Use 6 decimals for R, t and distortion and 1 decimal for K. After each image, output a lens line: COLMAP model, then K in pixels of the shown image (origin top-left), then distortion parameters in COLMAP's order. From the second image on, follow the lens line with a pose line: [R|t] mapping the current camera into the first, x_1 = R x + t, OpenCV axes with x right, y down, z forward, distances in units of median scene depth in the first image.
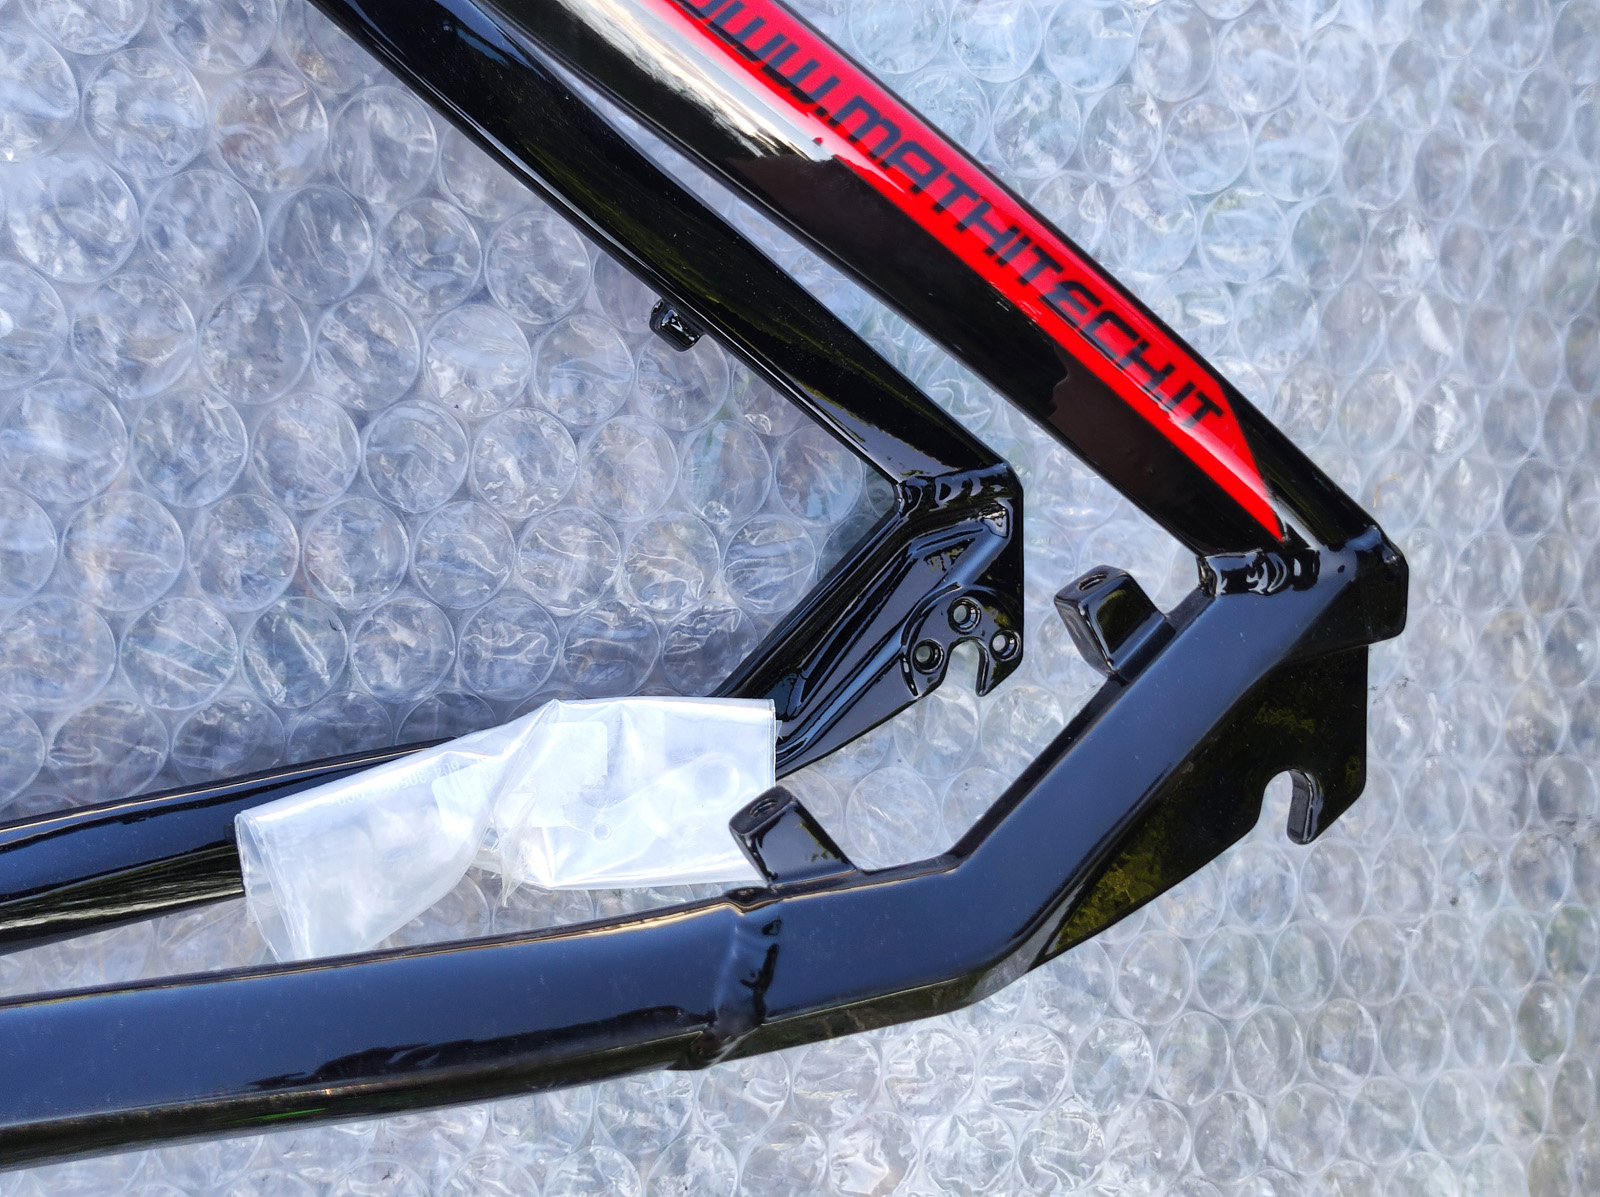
lens RADIAL K [[1766.6, 0, 780.9], [0, 1766.6, 606.3], [0, 0, 1]] dist [0.017204, -0.029534]
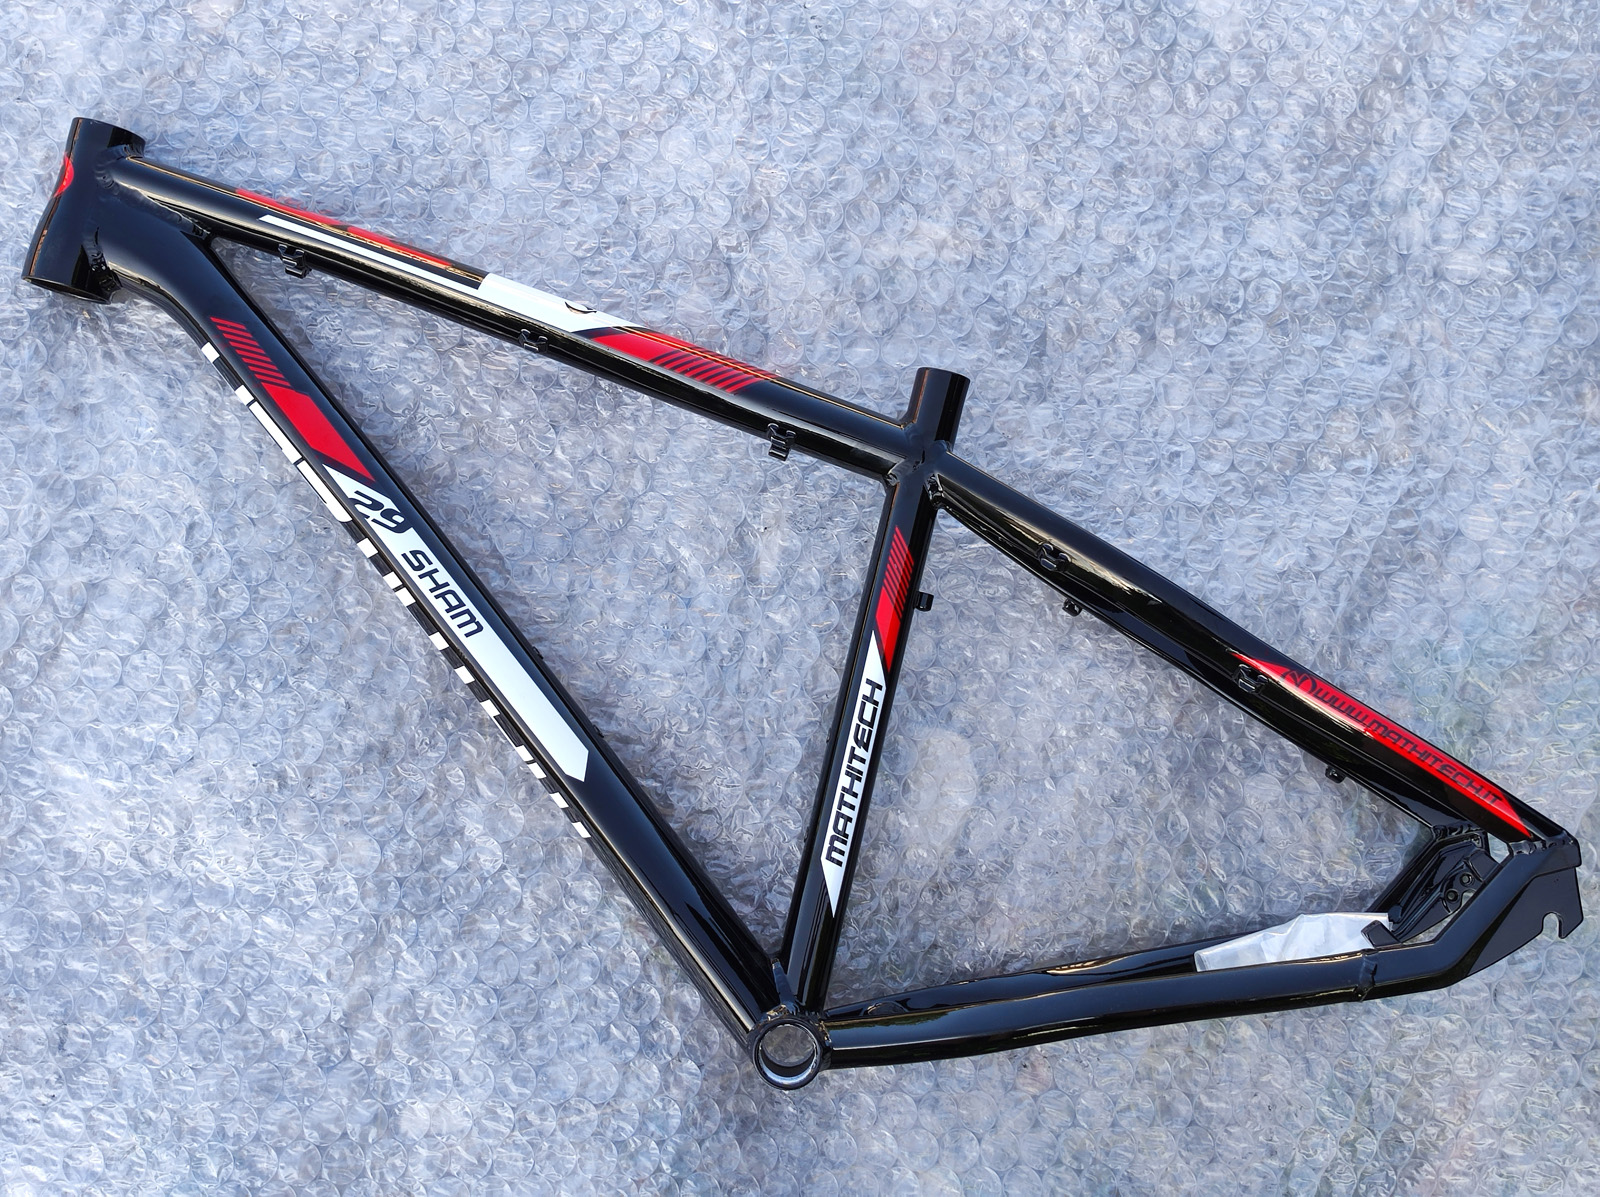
lens RADIAL K [[1878.5, 0, 768.3], [0, 1878.5, 574.6], [0, 0, 1]] dist [0.005902, 0.094766]
pose [[0.926885, -0.108082, -0.359446, 0.208677], [0.024249, 0.972886, -0.230009, 0.190263], [0.374561, 0.204475, 0.904375, -2.037821]]
